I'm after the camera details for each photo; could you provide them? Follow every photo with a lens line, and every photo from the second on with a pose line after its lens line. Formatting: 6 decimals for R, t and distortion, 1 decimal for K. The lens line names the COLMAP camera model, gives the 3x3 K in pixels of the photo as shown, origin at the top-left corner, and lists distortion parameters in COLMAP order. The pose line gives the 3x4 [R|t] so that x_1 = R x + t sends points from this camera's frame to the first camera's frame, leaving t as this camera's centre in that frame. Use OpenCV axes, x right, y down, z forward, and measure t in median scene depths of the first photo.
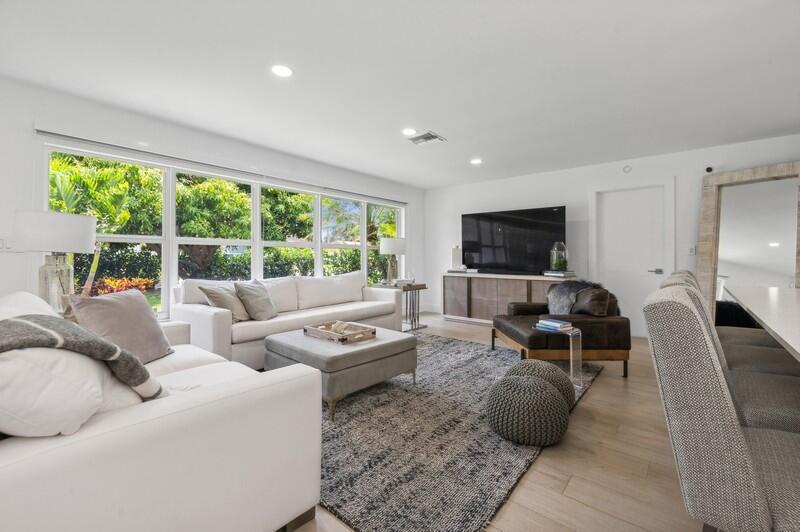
lens RADIAL K [[346.5, 0, 397.0], [0, 346.5, 257.7], [0, 0, 1]] dist [0.003741, 0.000238]
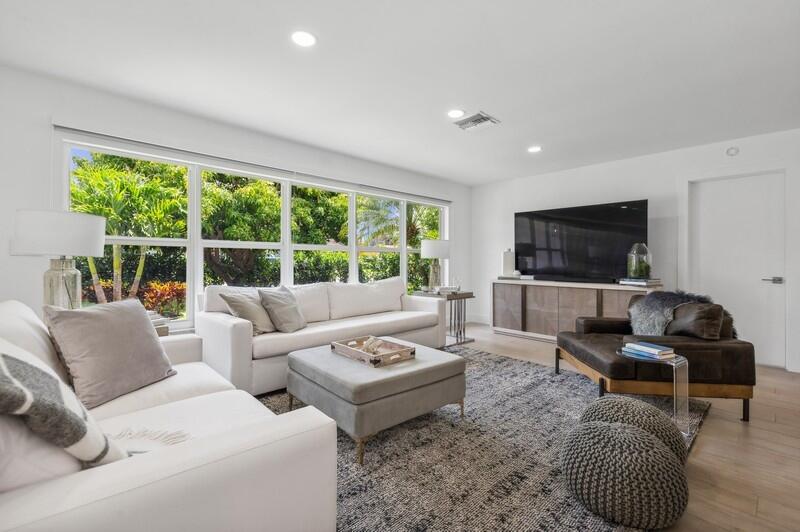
lens RADIAL K [[354.5, 0, 392.4], [0, 354.5, 263.8], [0, 0, 1]] dist [-0.000764, -0.000244]
pose [[0.991483, 0.002313, -0.130214, -0.004129], [-0.001676, 0.999986, 0.005003, -0.000388], [0.130223, -0.004742, 0.991473, 0.112307]]
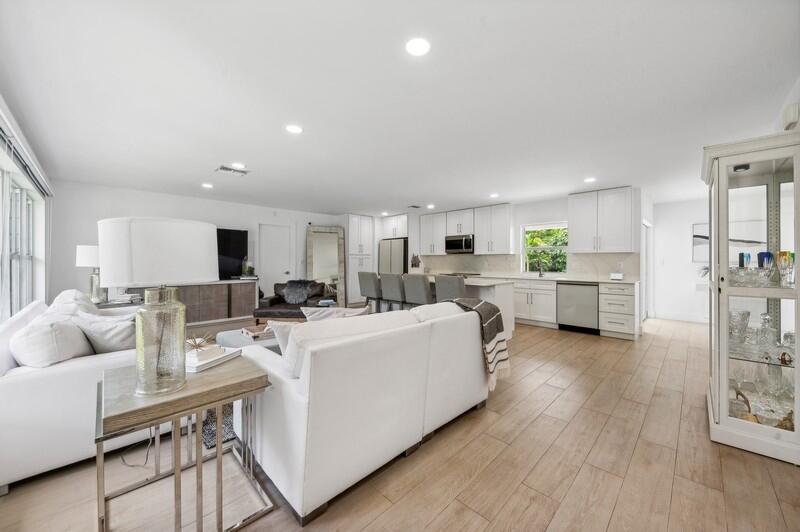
lens RADIAL K [[300.9, 0, 396.6], [0, 300.9, 262.0], [0, 0, 1]] dist [0.002154, 0.000126]
pose [[0.077160, -0.007101, 0.996993, -0.921323], [0.001850, 0.999974, 0.006979, -0.033019], [-0.997017, 0.001306, 0.077172, 0.354527]]
